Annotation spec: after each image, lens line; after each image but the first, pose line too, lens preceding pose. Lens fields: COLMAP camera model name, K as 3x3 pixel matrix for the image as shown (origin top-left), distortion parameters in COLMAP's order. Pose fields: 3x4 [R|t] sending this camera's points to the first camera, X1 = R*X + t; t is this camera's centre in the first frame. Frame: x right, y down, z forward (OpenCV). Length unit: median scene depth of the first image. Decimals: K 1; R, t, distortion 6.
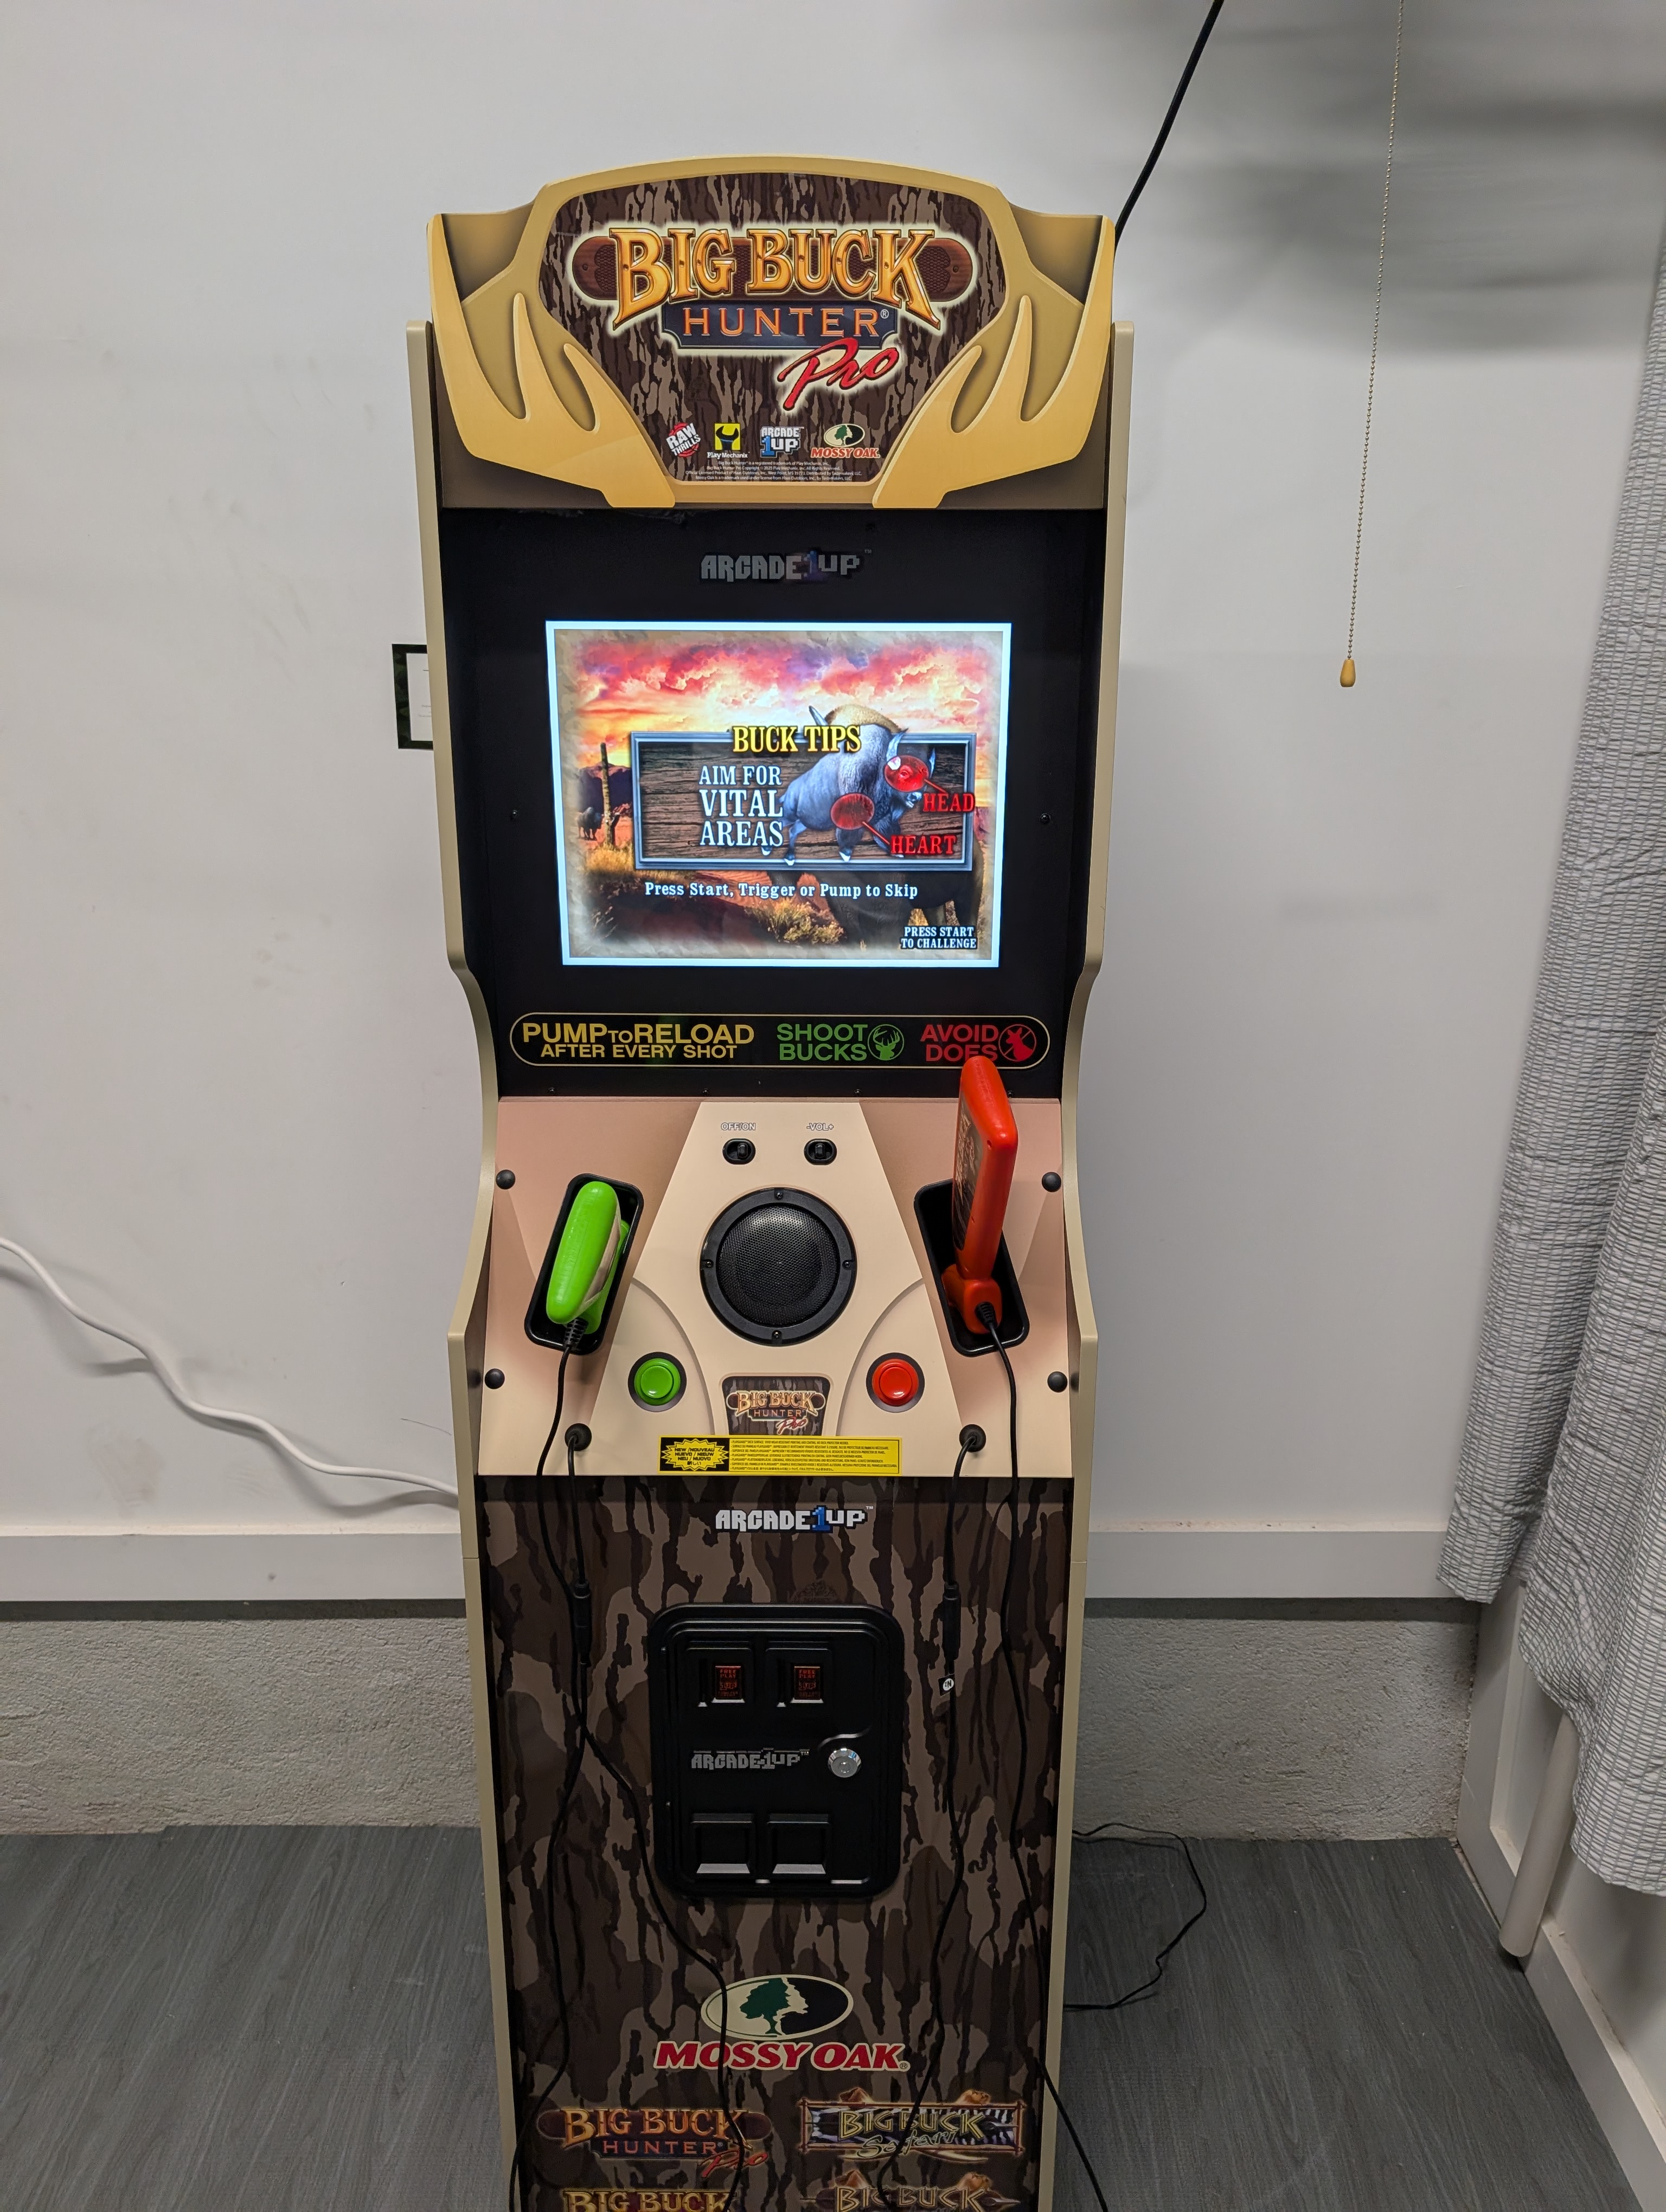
lens RADIAL K [[1494.9, 0, 833.0], [0, 1494.9, 1106.0], [0, 0, 1]] dist [0.007505, -0.002609]
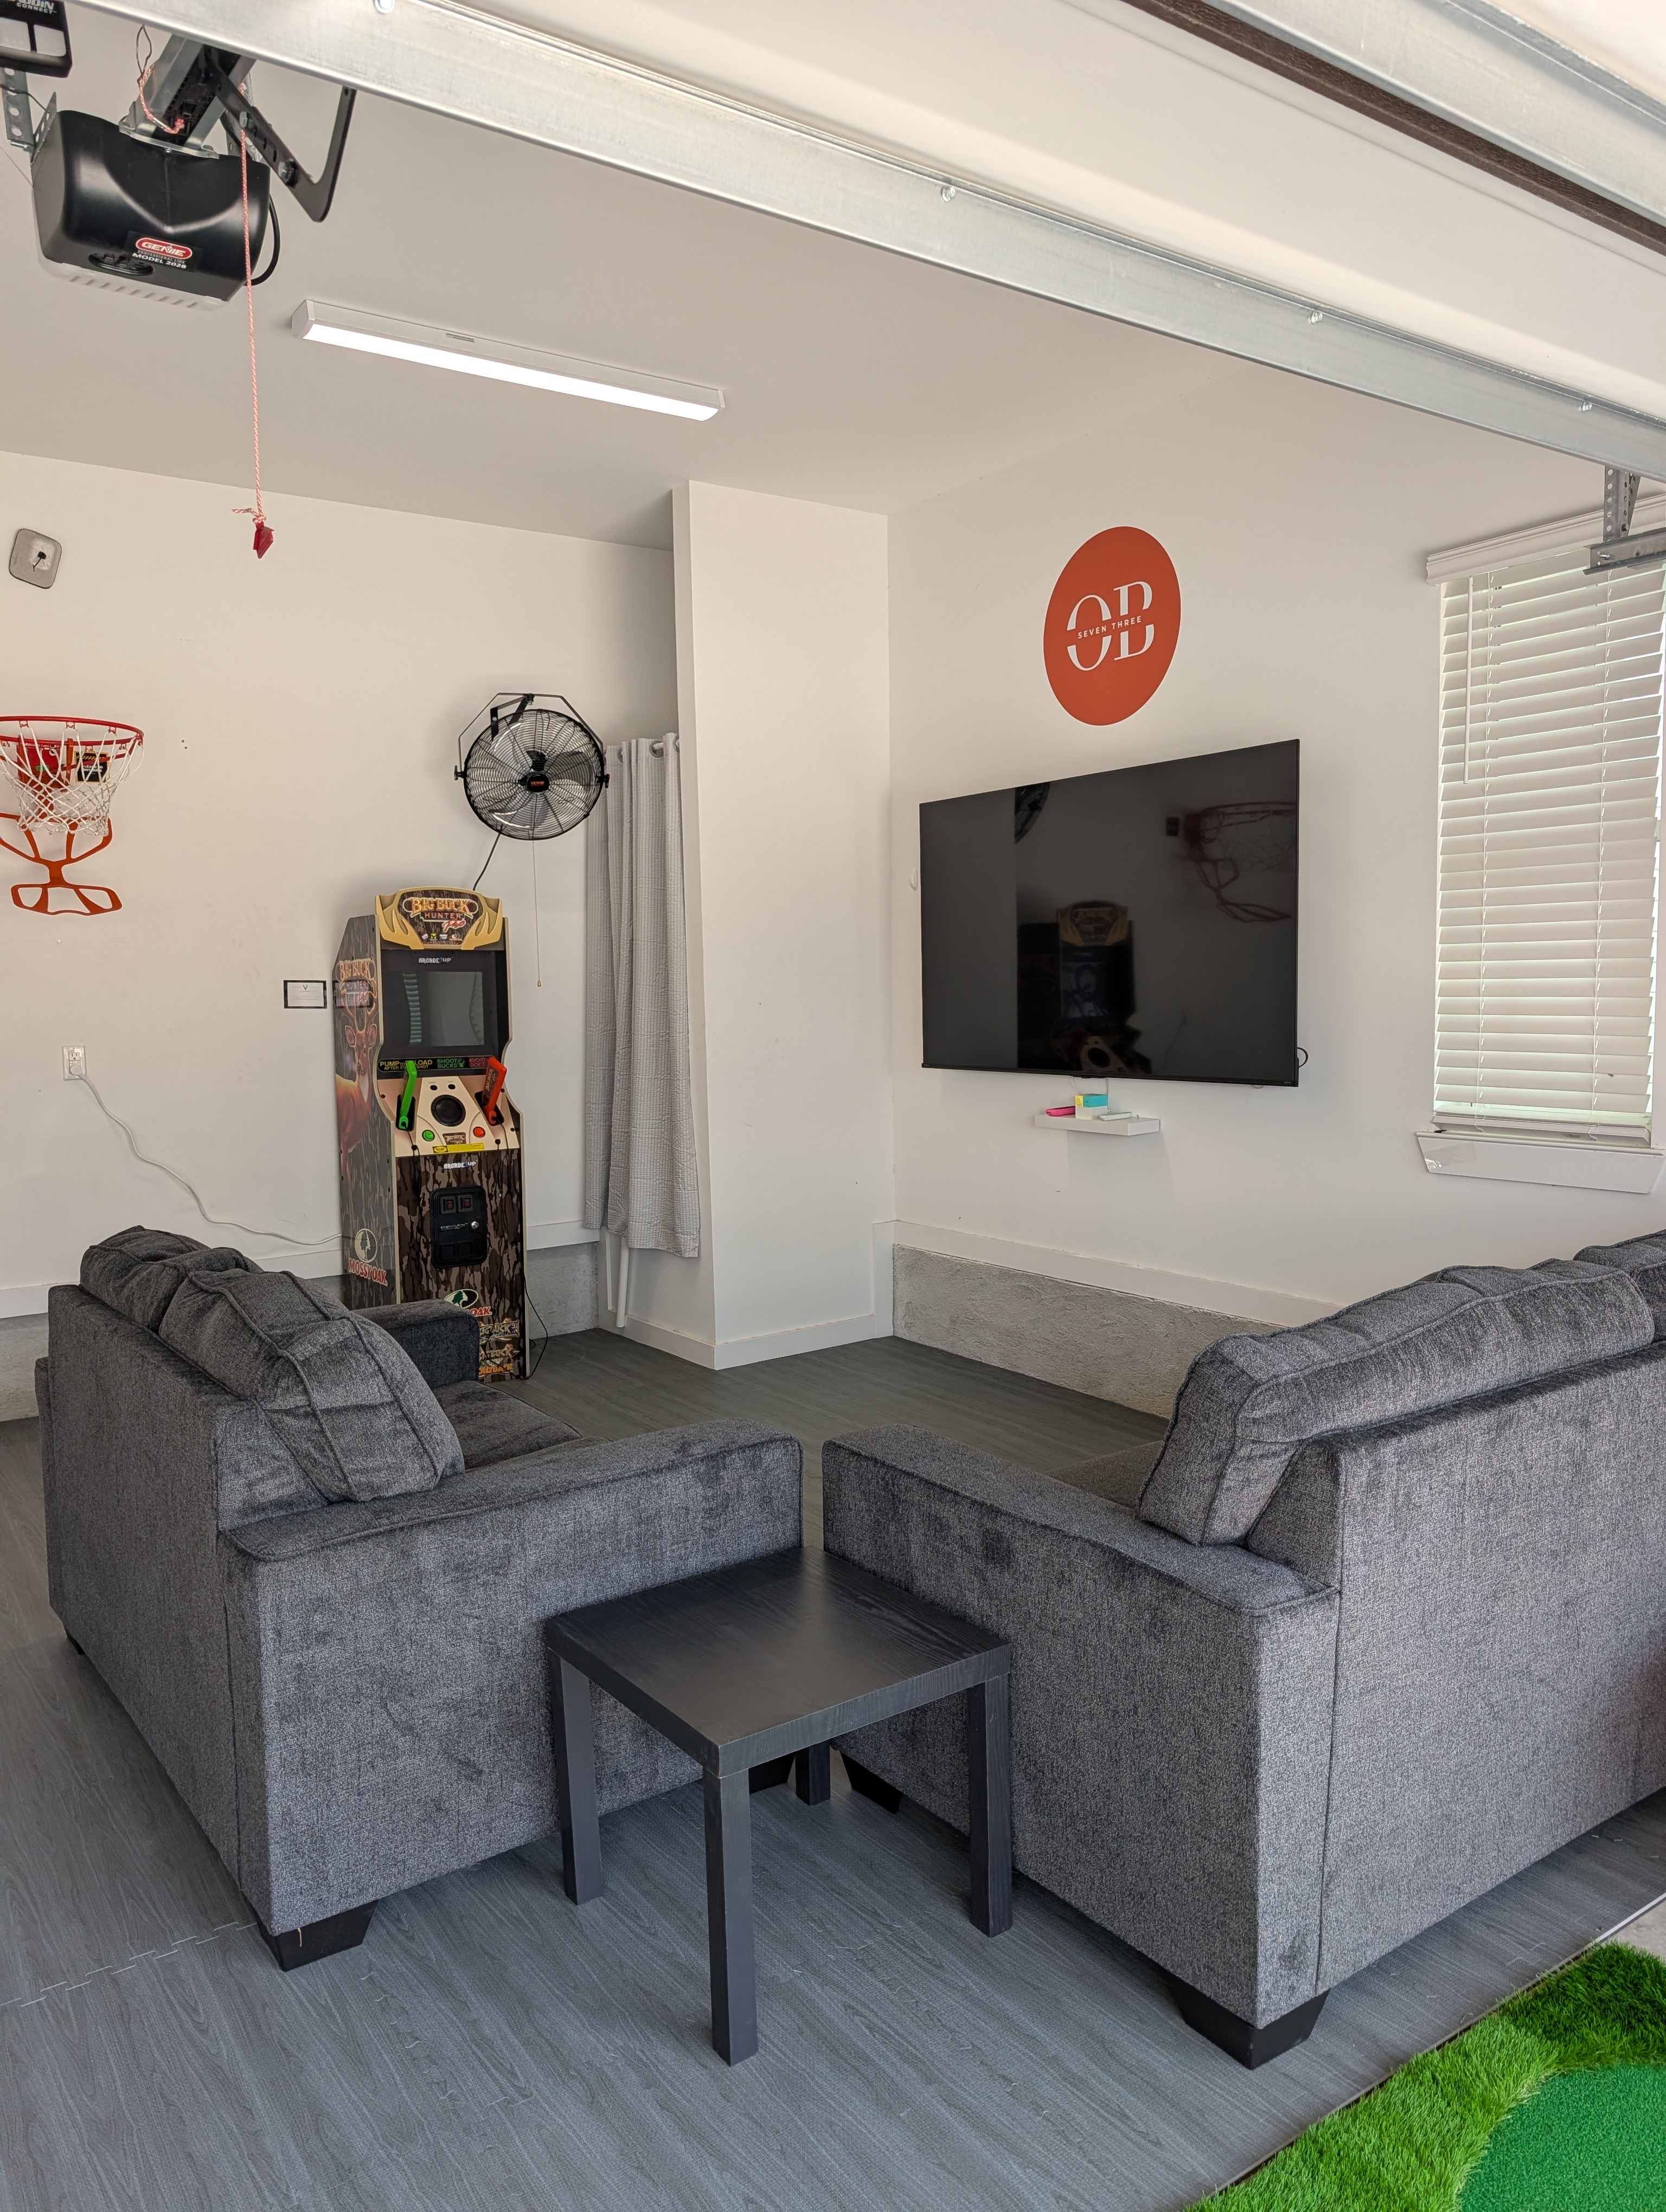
lens RADIAL K [[1563.7, 0, 836.2], [0, 1563.7, 1109.4], [0, 0, 1]] dist [0.000802, -0.005367]
pose [[0.806469, -0.050702, 0.589099, -1.875124], [0.171597, 0.973507, -0.151127, 1.020293], [-0.565829, 0.222967, 0.793803, -3.390722]]
